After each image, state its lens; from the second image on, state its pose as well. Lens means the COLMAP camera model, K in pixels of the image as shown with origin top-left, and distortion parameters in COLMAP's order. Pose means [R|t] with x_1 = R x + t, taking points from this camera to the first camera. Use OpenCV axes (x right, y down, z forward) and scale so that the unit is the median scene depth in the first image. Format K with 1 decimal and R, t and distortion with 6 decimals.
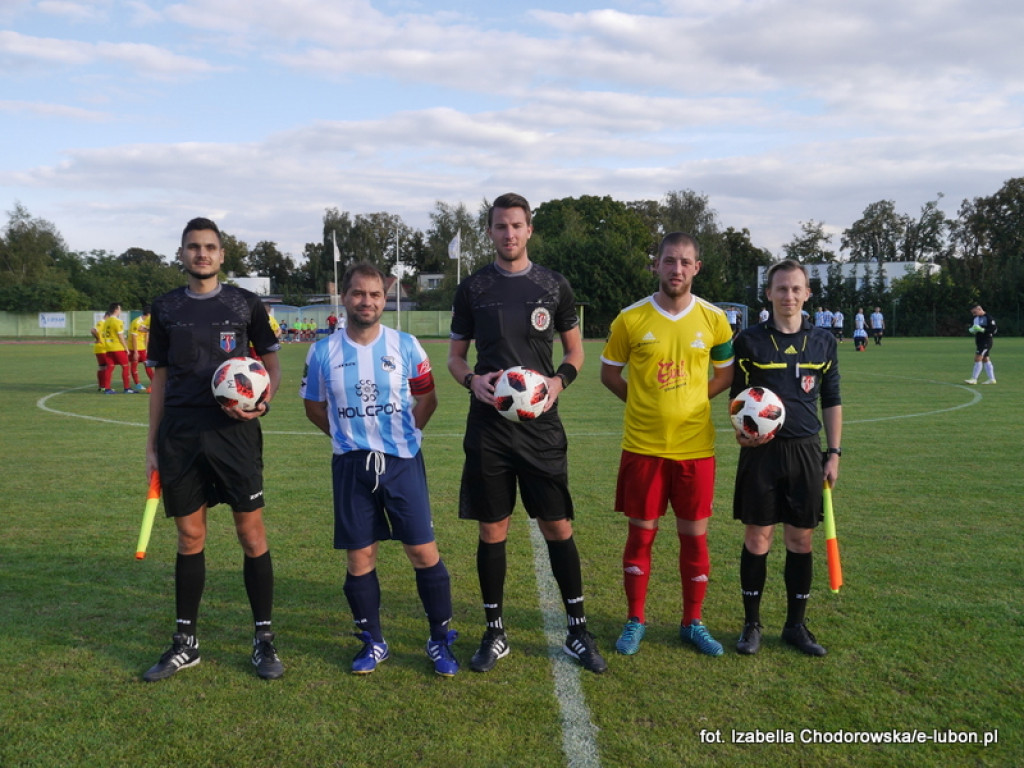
lens RADIAL K [[2996.9, 0, 512.0], [0, 2996.9, 384.0], [0, 0, 1]] dist [0.135691, 1.573599]
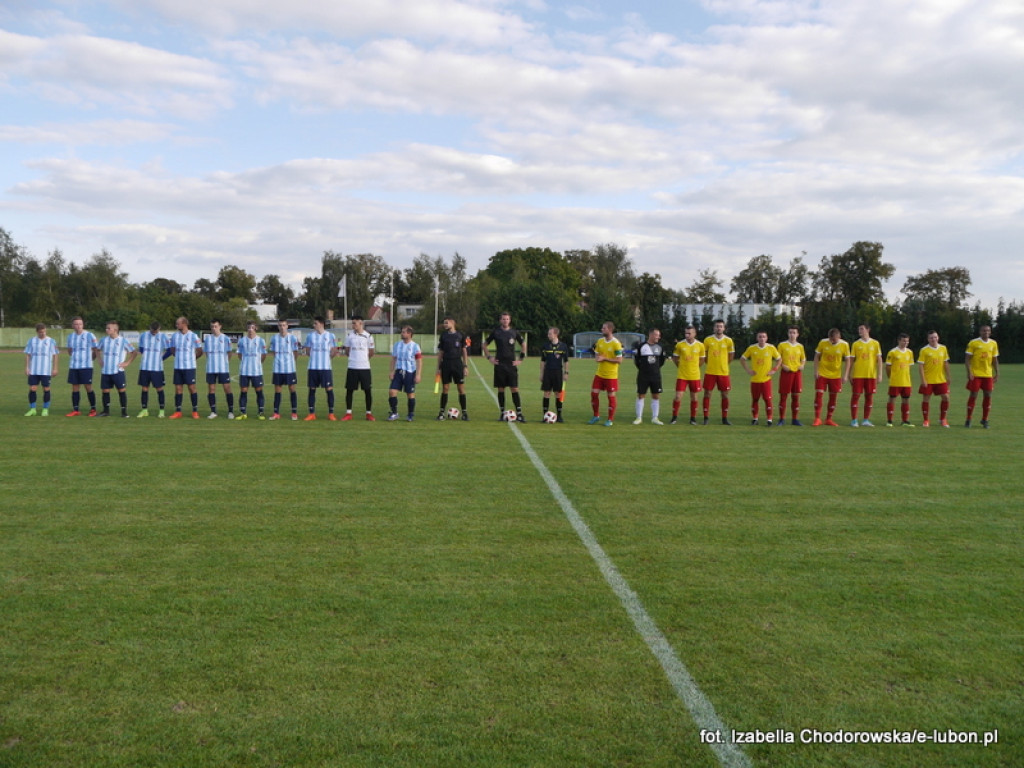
lens RADIAL K [[2996.9, 0, 512.0], [0, 2996.9, 384.0], [0, 0, 1]] dist [0.135691, 1.573599]
pose [[0.999710, 0.018045, 0.015948, -0.003166], [-0.017919, 0.999807, -0.008029, 0.006180], [-0.016090, 0.007741, 0.999841, -0.276440]]
